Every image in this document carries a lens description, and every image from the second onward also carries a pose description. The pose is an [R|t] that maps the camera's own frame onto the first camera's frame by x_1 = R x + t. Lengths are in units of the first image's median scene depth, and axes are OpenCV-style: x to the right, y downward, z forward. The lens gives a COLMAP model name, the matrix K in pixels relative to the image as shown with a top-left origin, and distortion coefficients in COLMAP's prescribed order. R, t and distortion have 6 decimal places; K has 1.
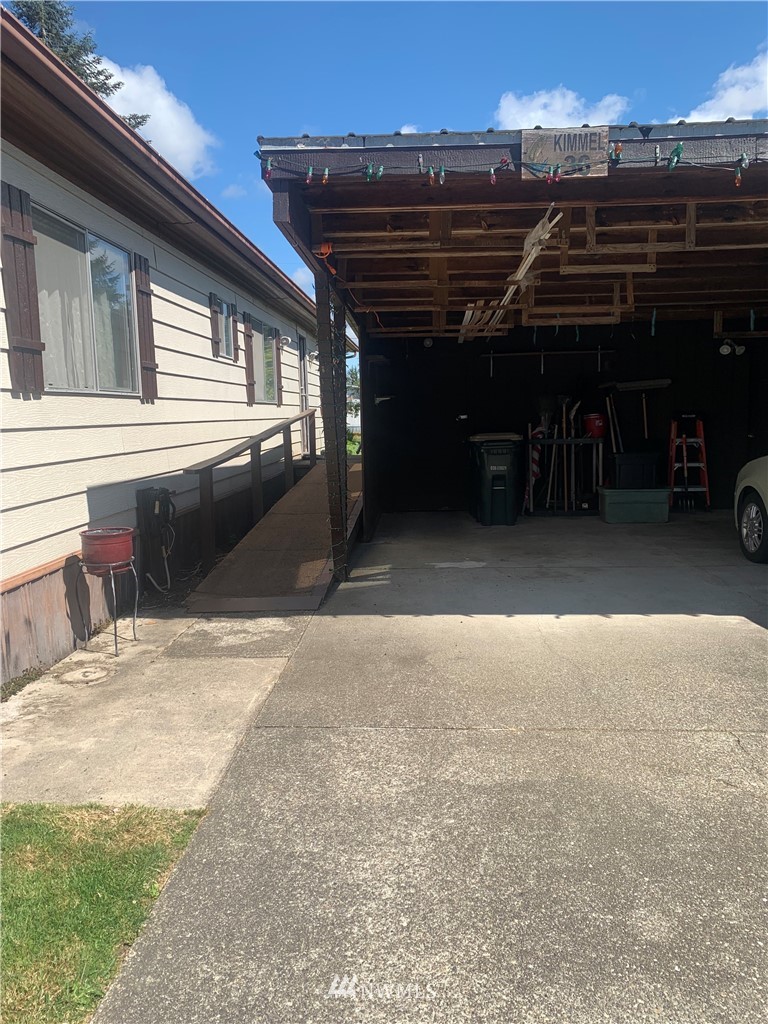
lens RADIAL K [[785.3, 0, 386.1], [0, 785.3, 510.8], [0, 0, 1]] dist [0.021683, -0.003766]
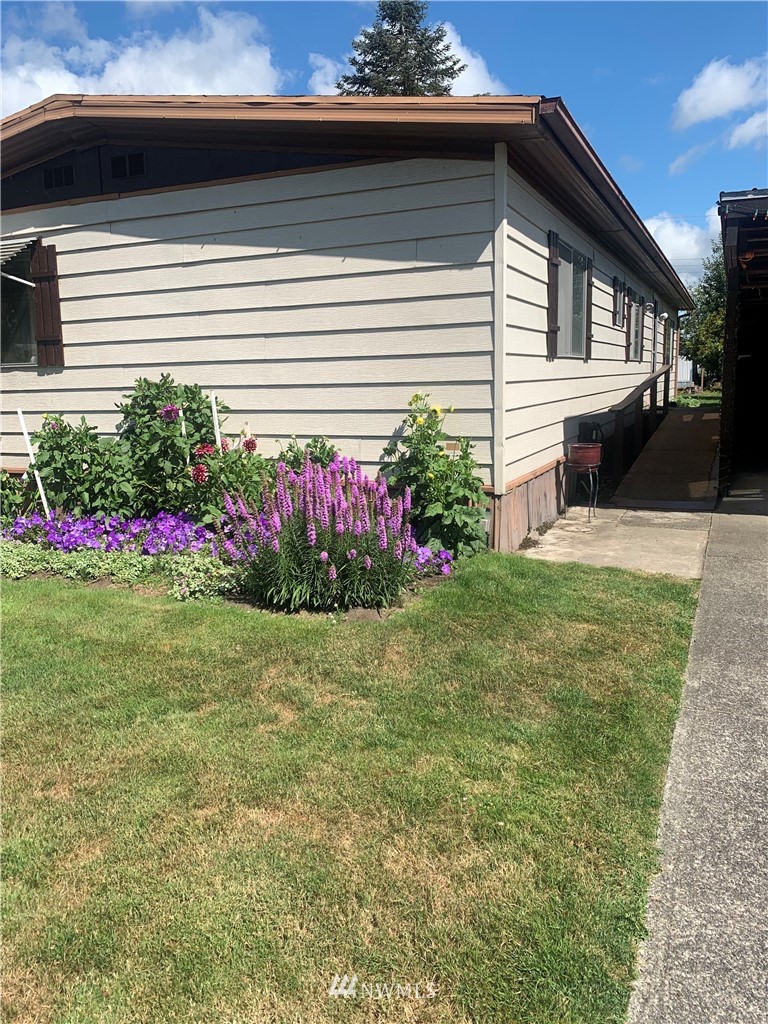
lens RADIAL K [[785.3, 0, 365.1], [0, 785.3, 494.7], [0, 0, 1]] dist [0.021683, -0.003766]
pose [[0.928119, 0.064086, -0.366727, -0.132582], [-0.050452, 0.997636, 0.046654, 0.055385], [0.368850, -0.024799, 0.929158, -0.474740]]
